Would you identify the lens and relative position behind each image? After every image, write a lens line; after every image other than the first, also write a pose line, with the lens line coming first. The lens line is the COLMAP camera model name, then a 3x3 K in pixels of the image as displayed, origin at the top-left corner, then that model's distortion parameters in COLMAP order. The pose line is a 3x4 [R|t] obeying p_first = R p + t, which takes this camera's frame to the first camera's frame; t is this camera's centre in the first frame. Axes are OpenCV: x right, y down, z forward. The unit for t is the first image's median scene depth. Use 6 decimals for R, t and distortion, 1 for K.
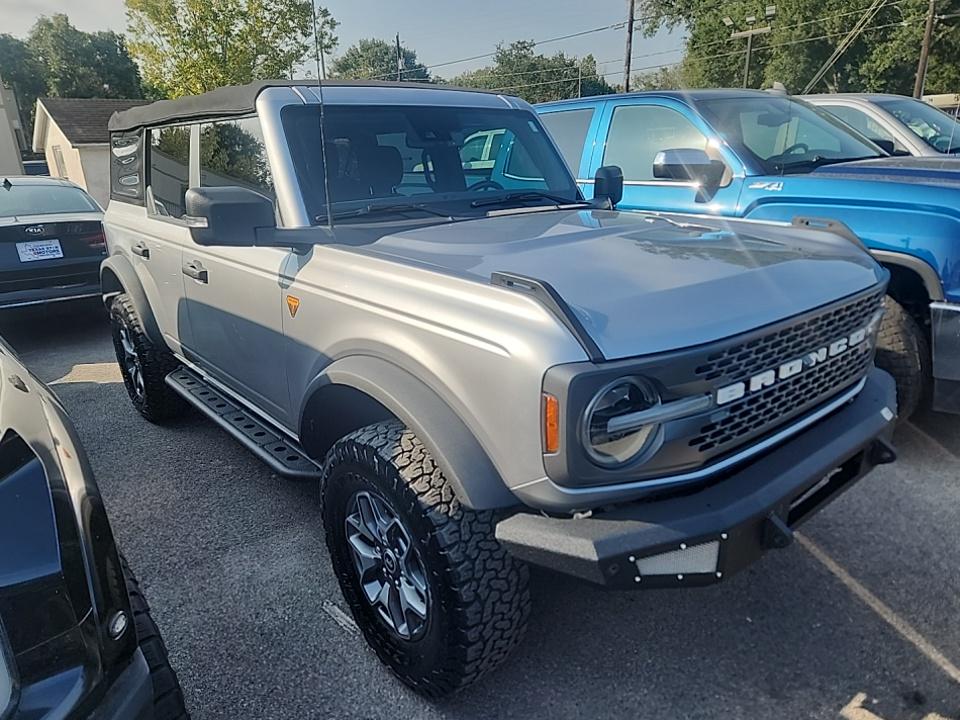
lens RADIAL K [[639.1, 0, 479.6], [0, 639.1, 372.4], [0, 0, 1]] dist [0.077236, -0.063262]
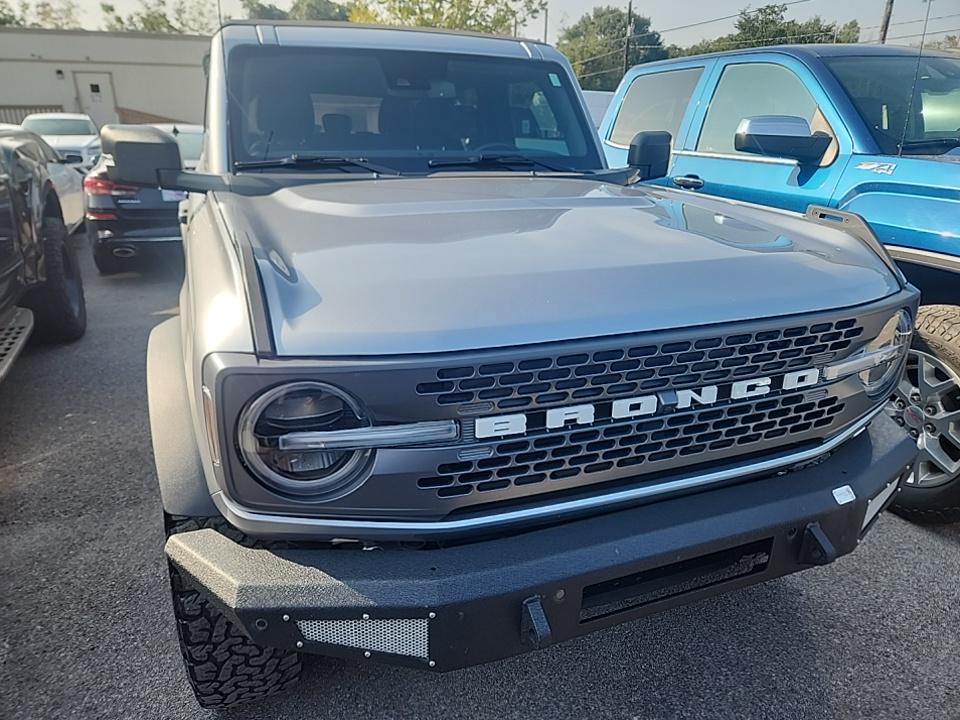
lens RADIAL K [[649.8, 0, 480.0], [0, 649.8, 360.0], [0, 0, 1]] dist [0.052402, -0.041475]
pose [[0.948501, 0.143355, -0.282482, 0.277786], [-0.137977, 0.989669, 0.038948, -0.033350], [0.285147, 0.002033, 0.958482, 0.139057]]
